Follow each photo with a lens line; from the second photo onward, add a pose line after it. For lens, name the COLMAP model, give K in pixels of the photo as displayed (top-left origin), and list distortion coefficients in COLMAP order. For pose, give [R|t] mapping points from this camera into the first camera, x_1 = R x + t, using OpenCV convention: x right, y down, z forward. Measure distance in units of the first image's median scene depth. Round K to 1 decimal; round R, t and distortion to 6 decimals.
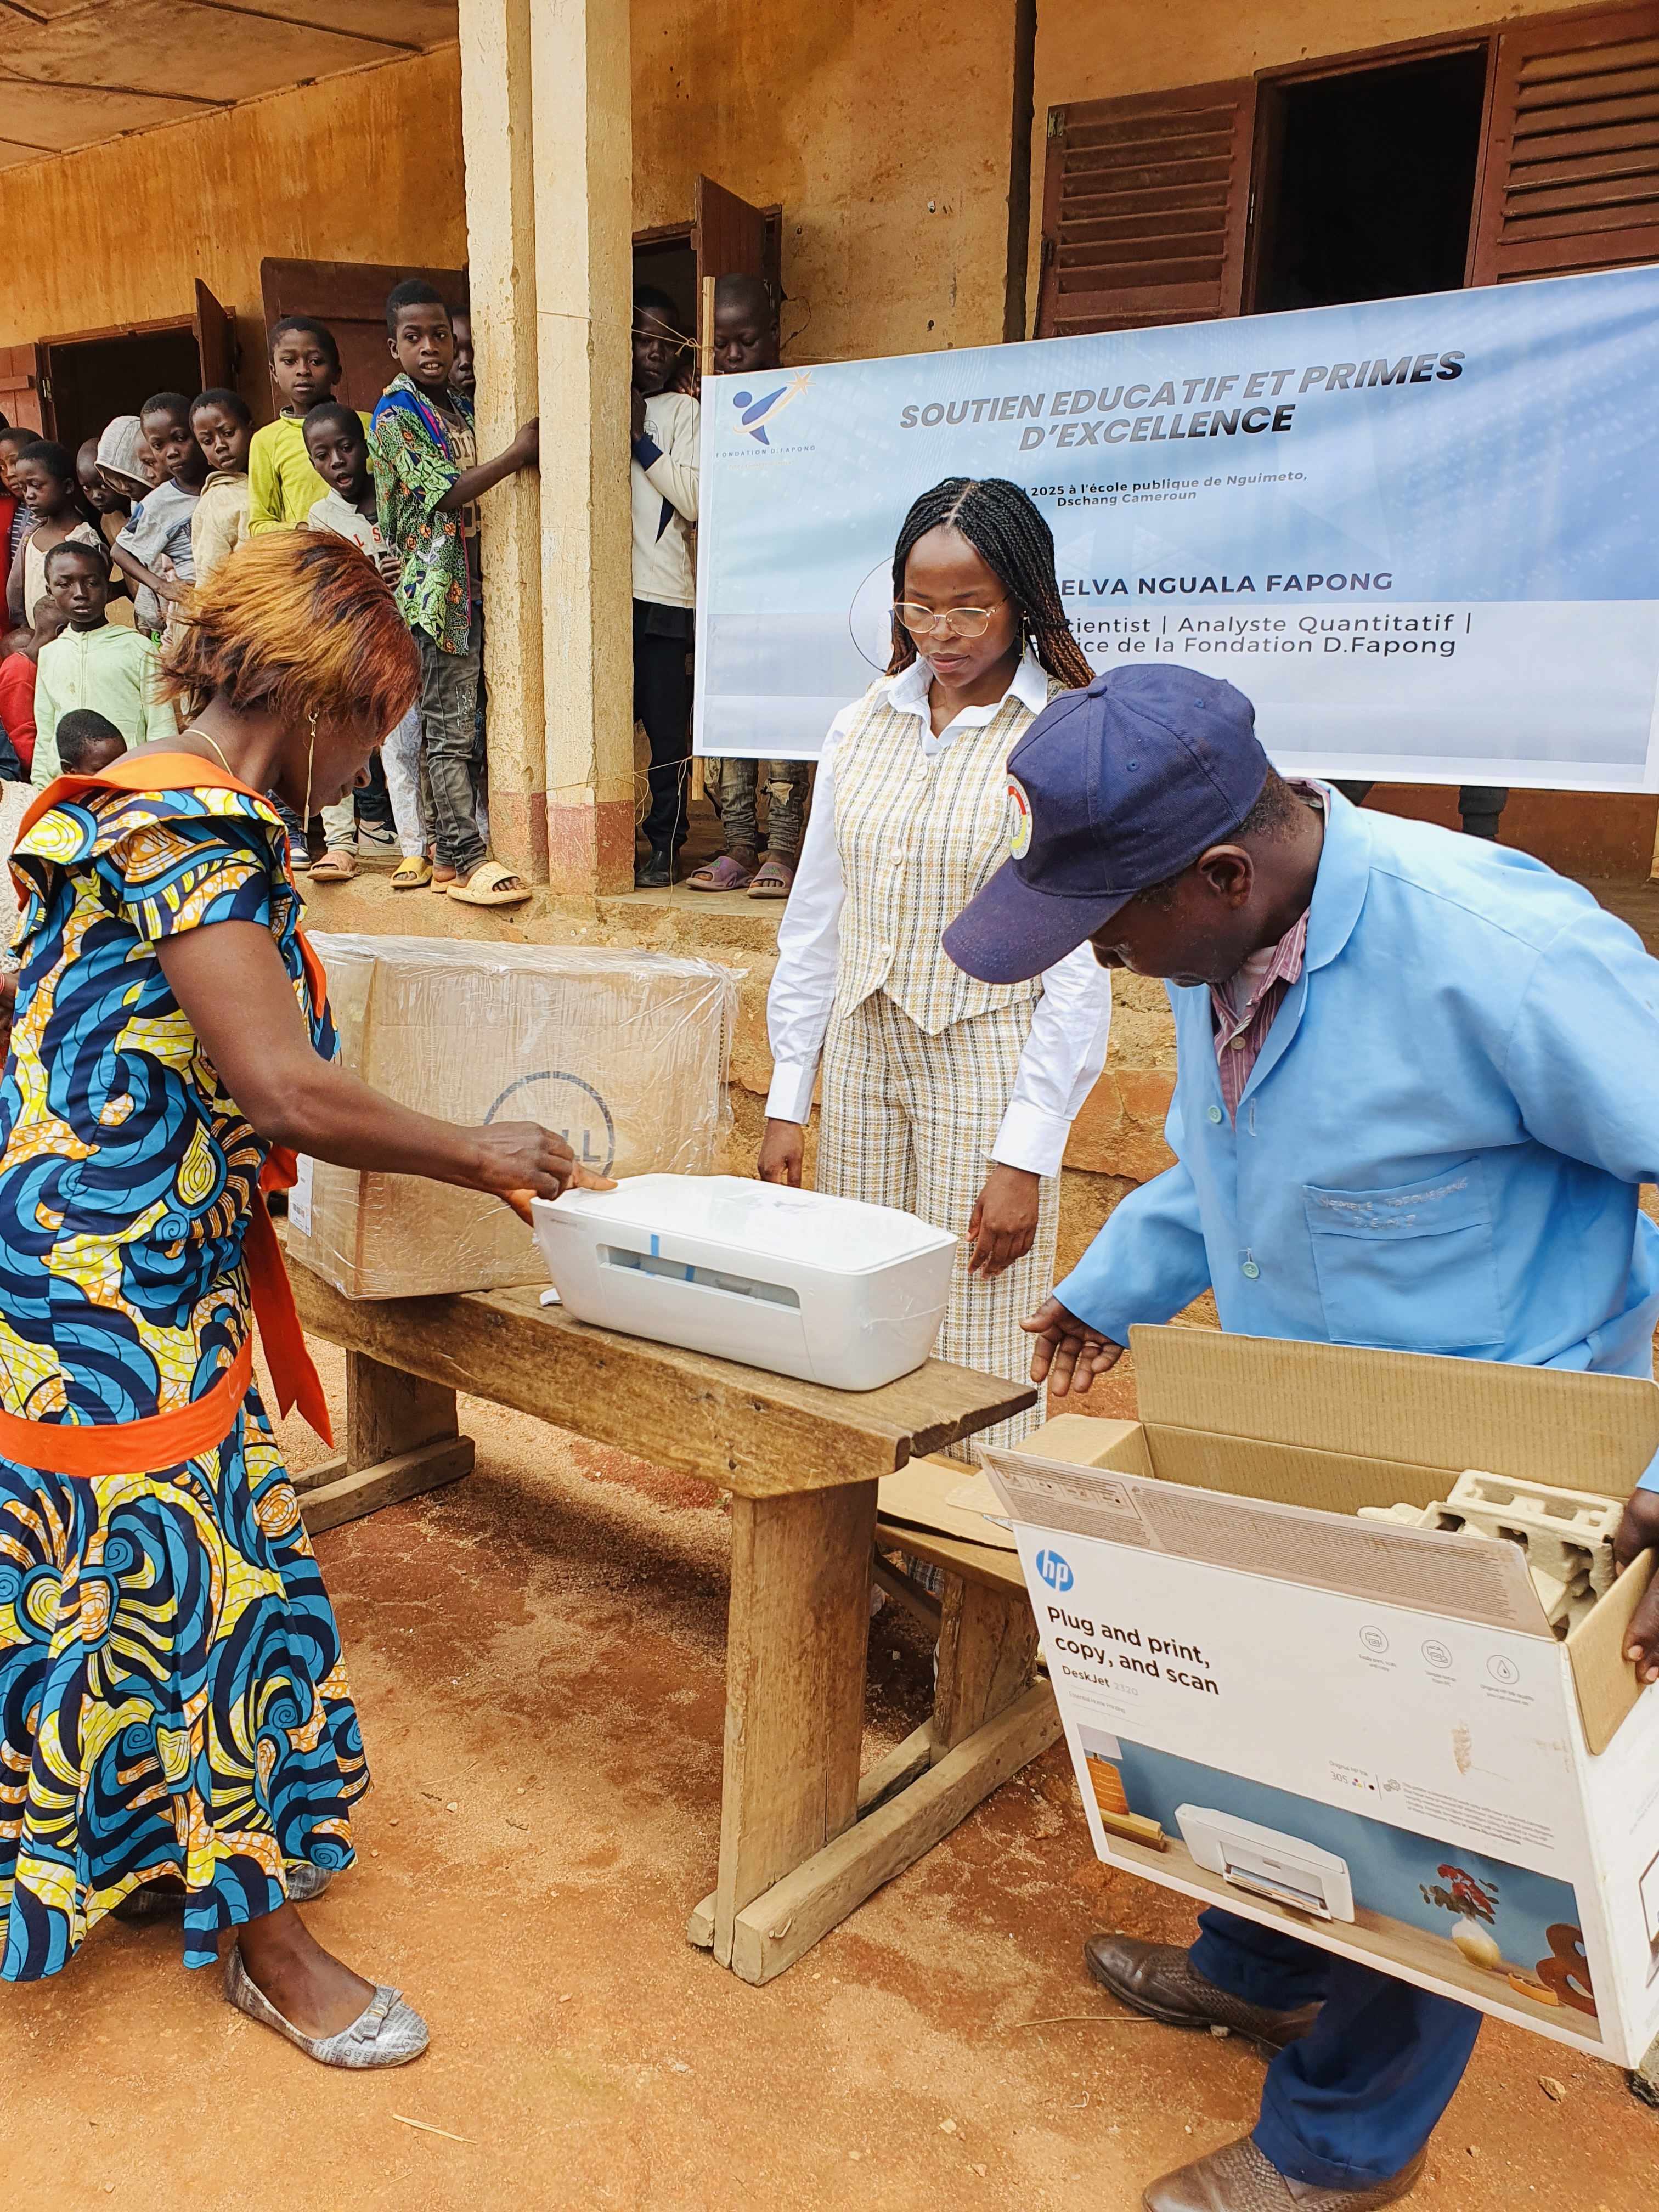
lens RADIAL K [[1758.1, 0, 801.7], [0, 1758.1, 1136.2], [0, 0, 1]] dist [-0.006180, 0.033102]
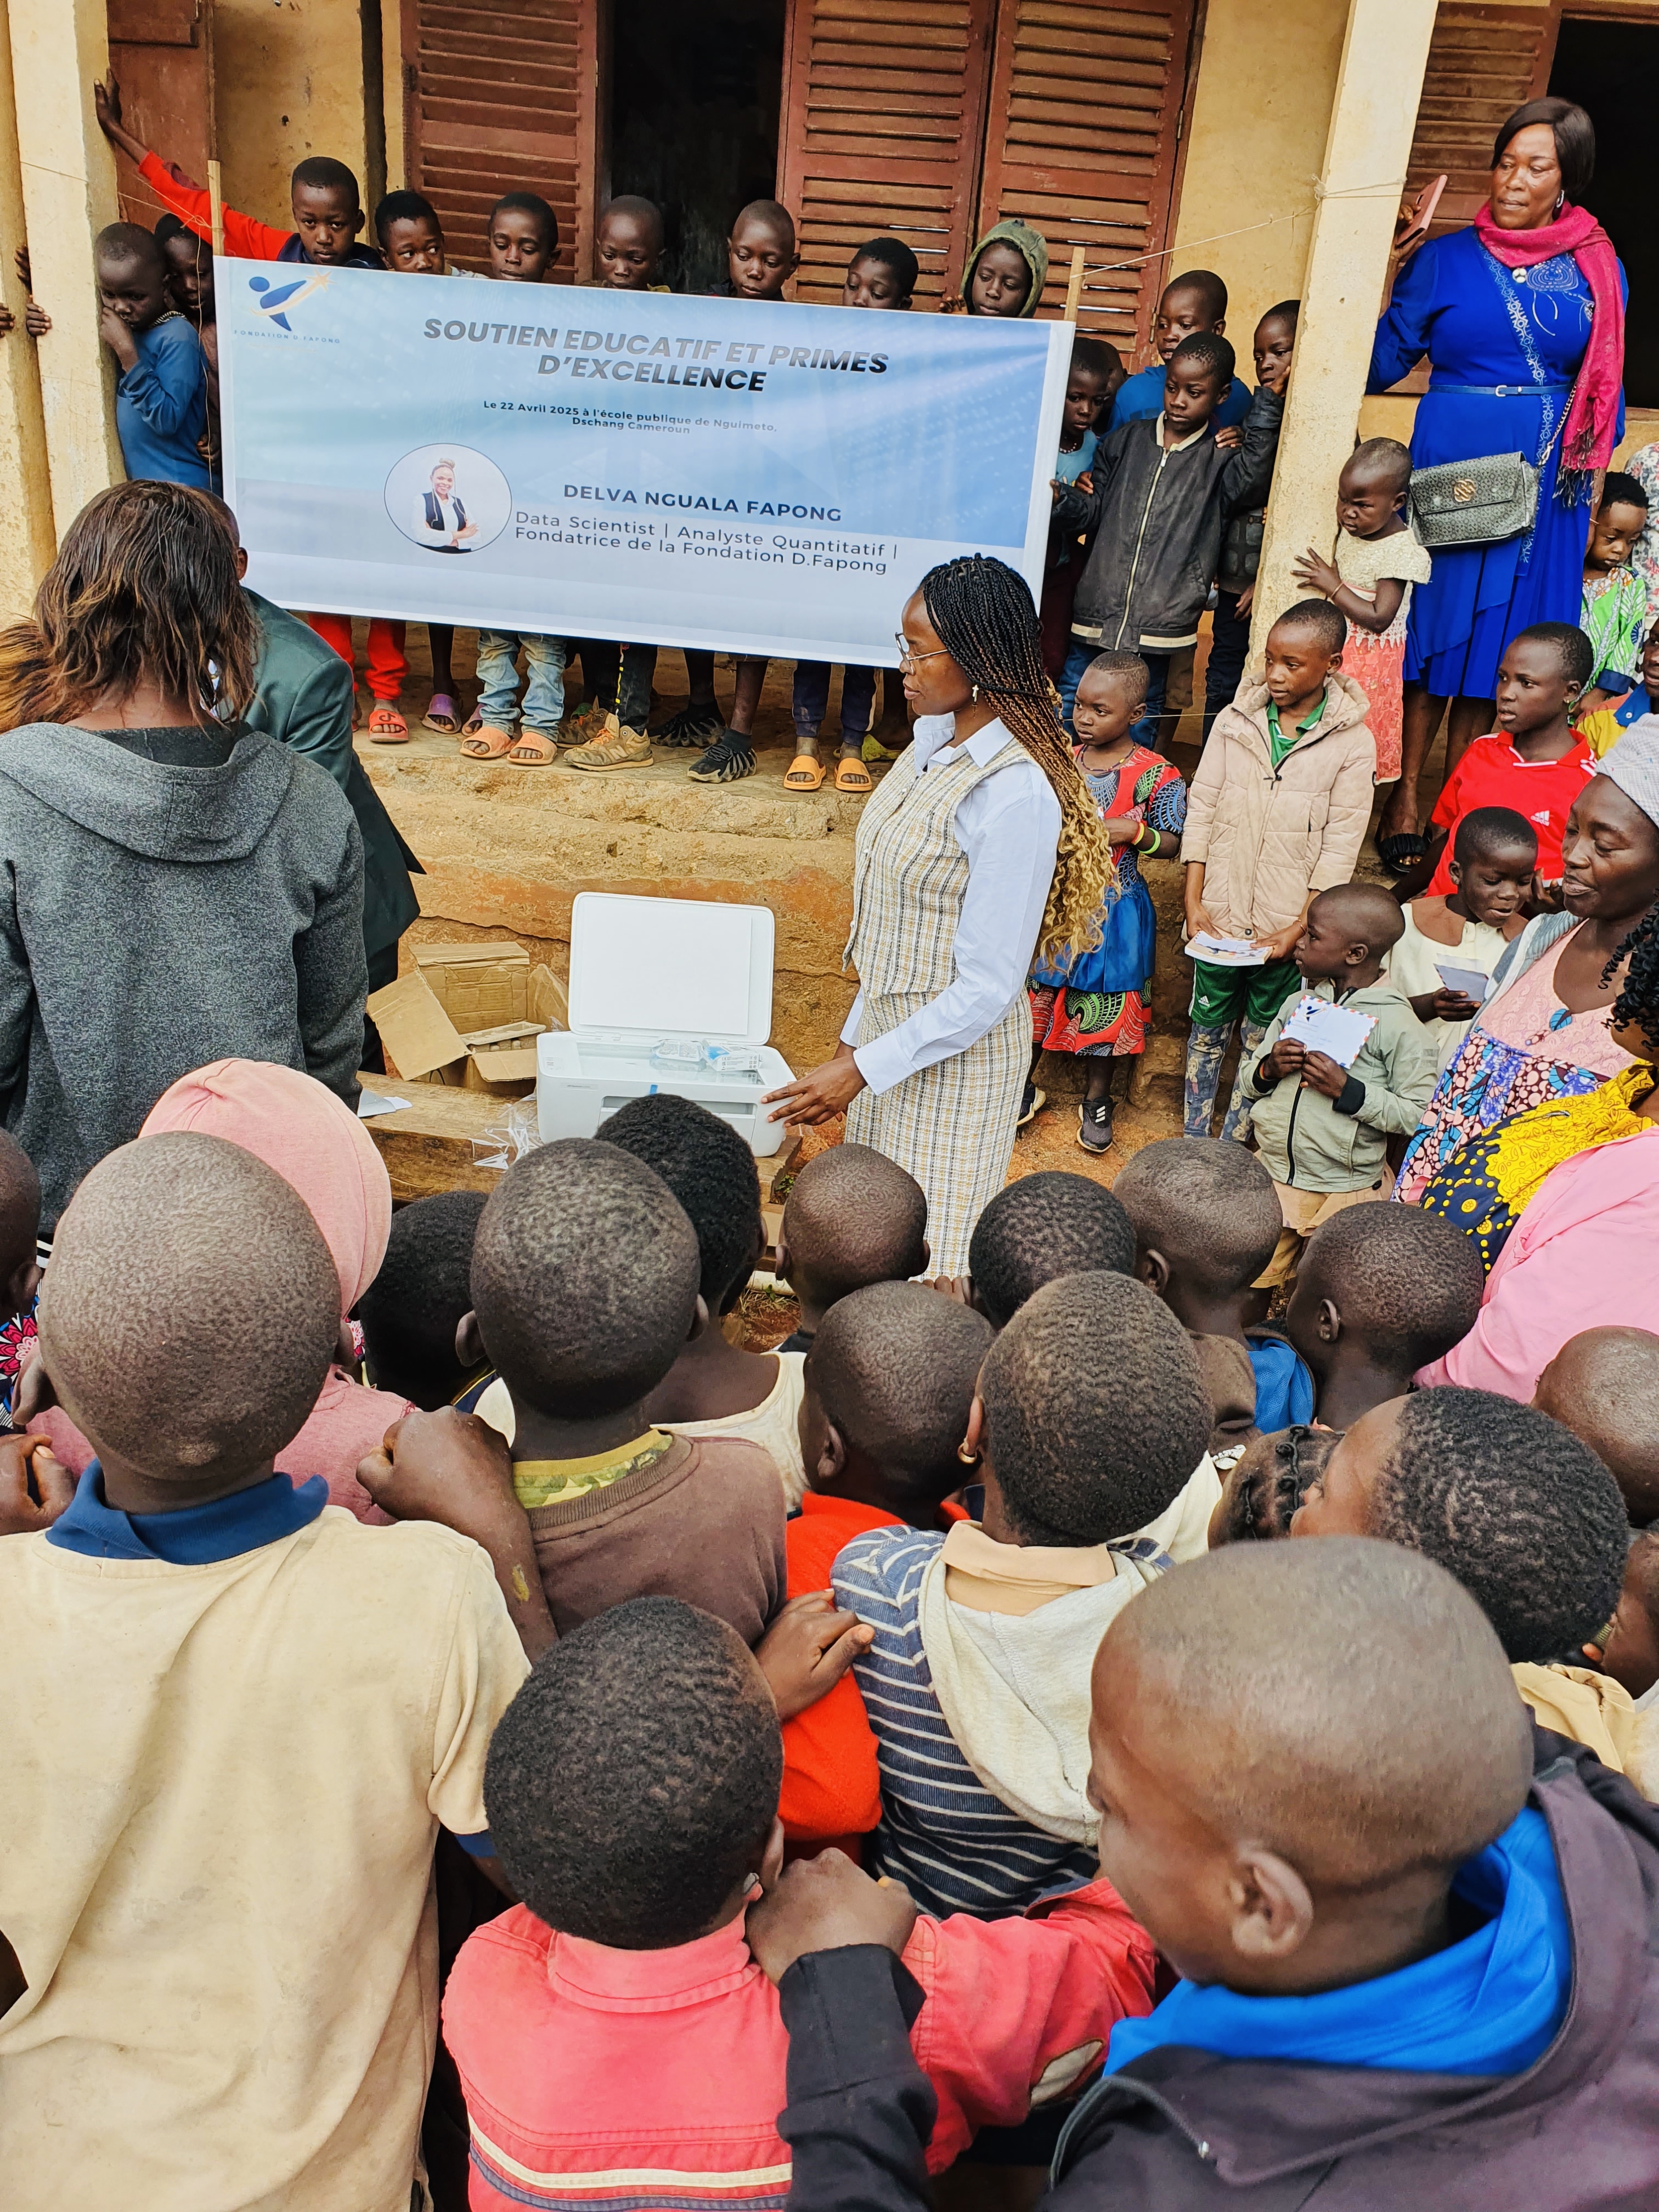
lens RADIAL K [[1699.9, 0, 833.2], [0, 1699.9, 1195.1], [0, 0, 1]] dist [-0.079755, 0.067608]
pose [[0.880014, -0.161021, 0.446819, -0.313275], [0.054691, 0.968873, 0.241440, -0.107446], [-0.471788, -0.188033, 0.861429, -0.211657]]
